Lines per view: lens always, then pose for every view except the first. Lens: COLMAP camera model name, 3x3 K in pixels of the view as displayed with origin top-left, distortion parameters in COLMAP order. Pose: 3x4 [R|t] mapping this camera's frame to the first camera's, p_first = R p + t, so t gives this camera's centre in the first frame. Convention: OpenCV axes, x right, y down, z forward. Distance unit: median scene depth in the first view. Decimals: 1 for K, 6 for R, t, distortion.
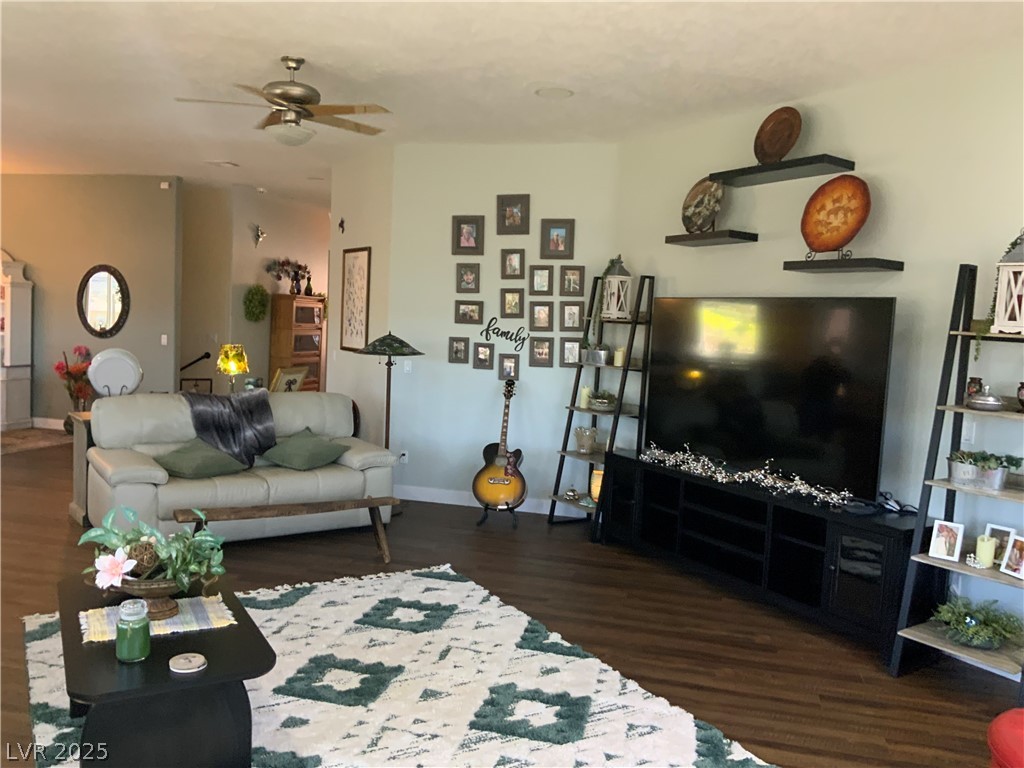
lens RADIAL K [[858.4, 0, 508.8], [0, 858.4, 385.4], [0, 0, 1]] dist [0.119754, -0.205935]
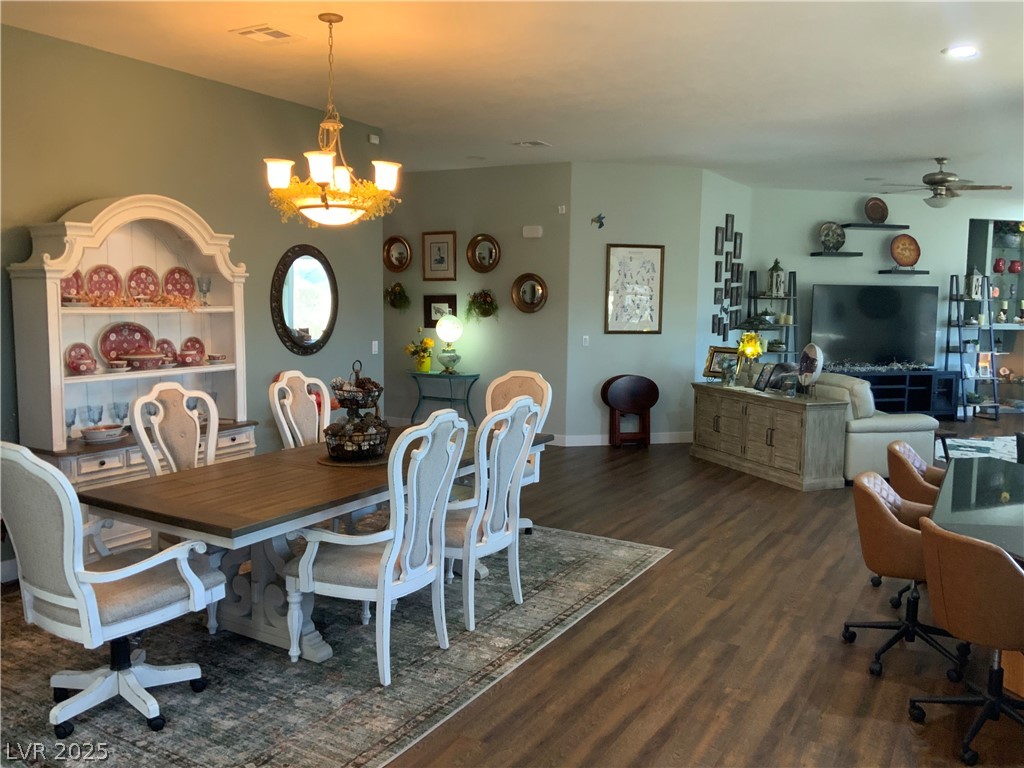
lens RADIAL K [[858.4, 0, 508.8], [0, 858.4, 385.4], [0, 0, 1]] dist [0.119754, -0.205935]
pose [[0.257598, -0.142064, 0.955752, -1.723478], [0.077051, 0.989003, 0.126240, -0.167014], [-0.963175, 0.041123, 0.265711, 1.098502]]
